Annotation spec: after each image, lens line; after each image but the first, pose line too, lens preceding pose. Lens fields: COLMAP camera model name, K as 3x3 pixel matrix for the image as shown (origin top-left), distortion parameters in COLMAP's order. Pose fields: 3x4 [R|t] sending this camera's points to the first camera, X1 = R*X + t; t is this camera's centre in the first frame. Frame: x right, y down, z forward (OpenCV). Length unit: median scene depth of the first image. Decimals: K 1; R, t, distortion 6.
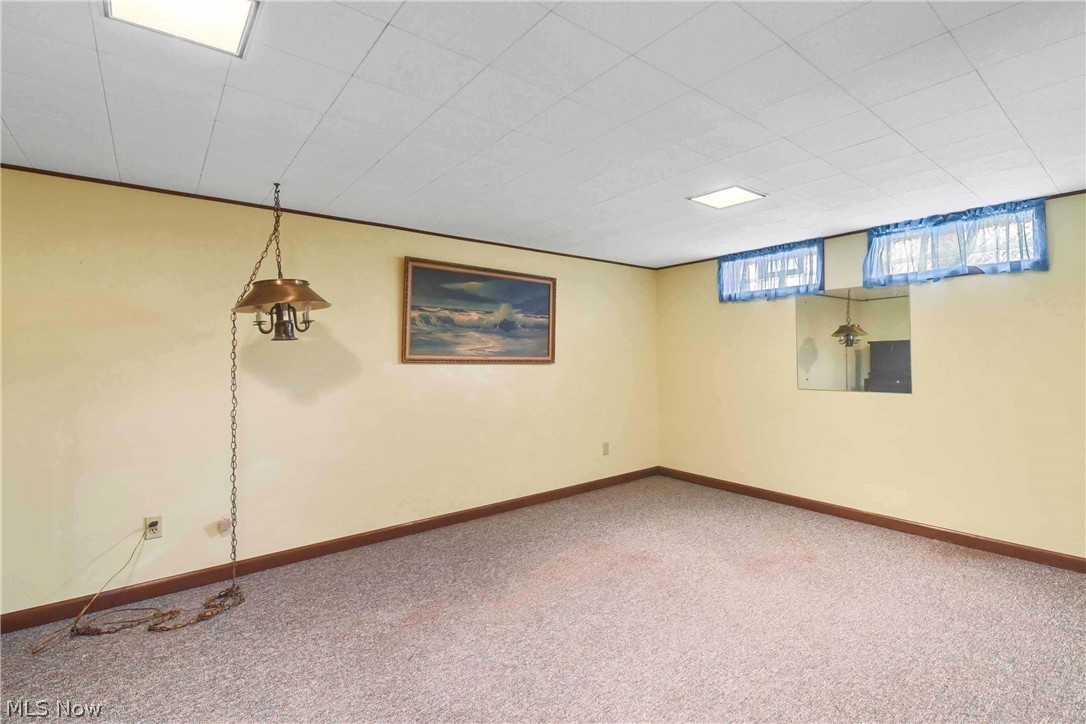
lens RADIAL K [[490.9, 0, 545.3], [0, 490.9, 359.5], [0, 0, 1]] dist [0.000696, -0.002710]
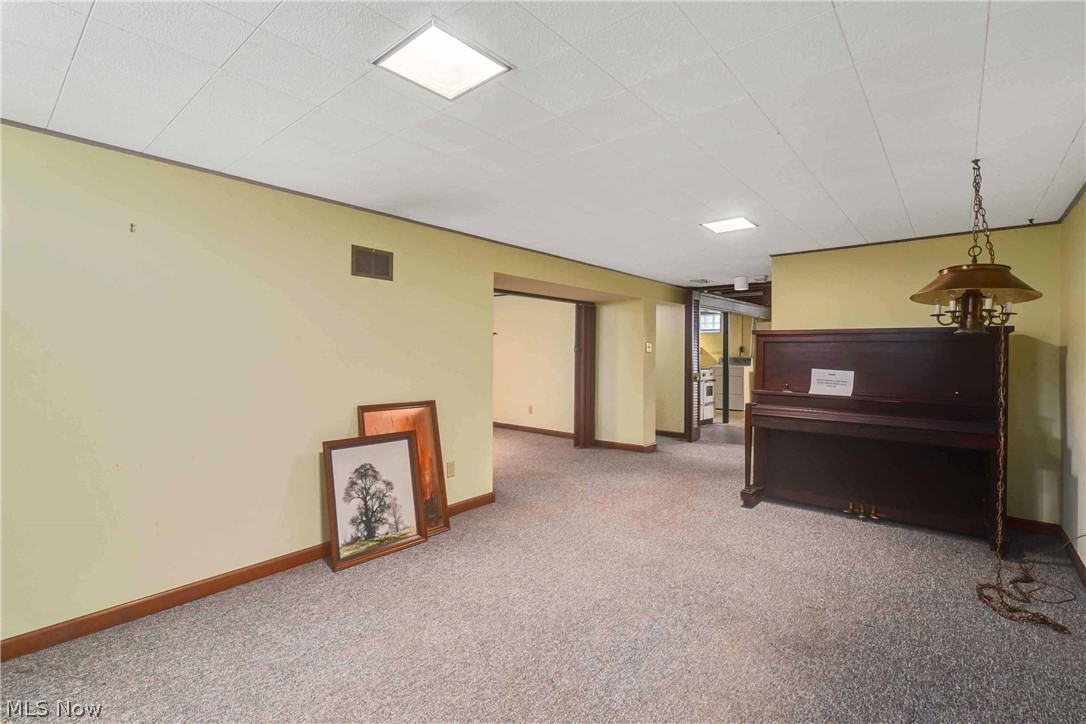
lens RADIAL K [[490.9, 0, 542.9], [0, 490.9, 355.2], [0, 0, 1]] dist [0.000696, -0.002710]
pose [[-0.980337, 0.005475, -0.197256, 0.444489], [0.002322, 0.999866, 0.016209, -0.016140], [0.197318, 0.015432, -0.980218, 1.854770]]
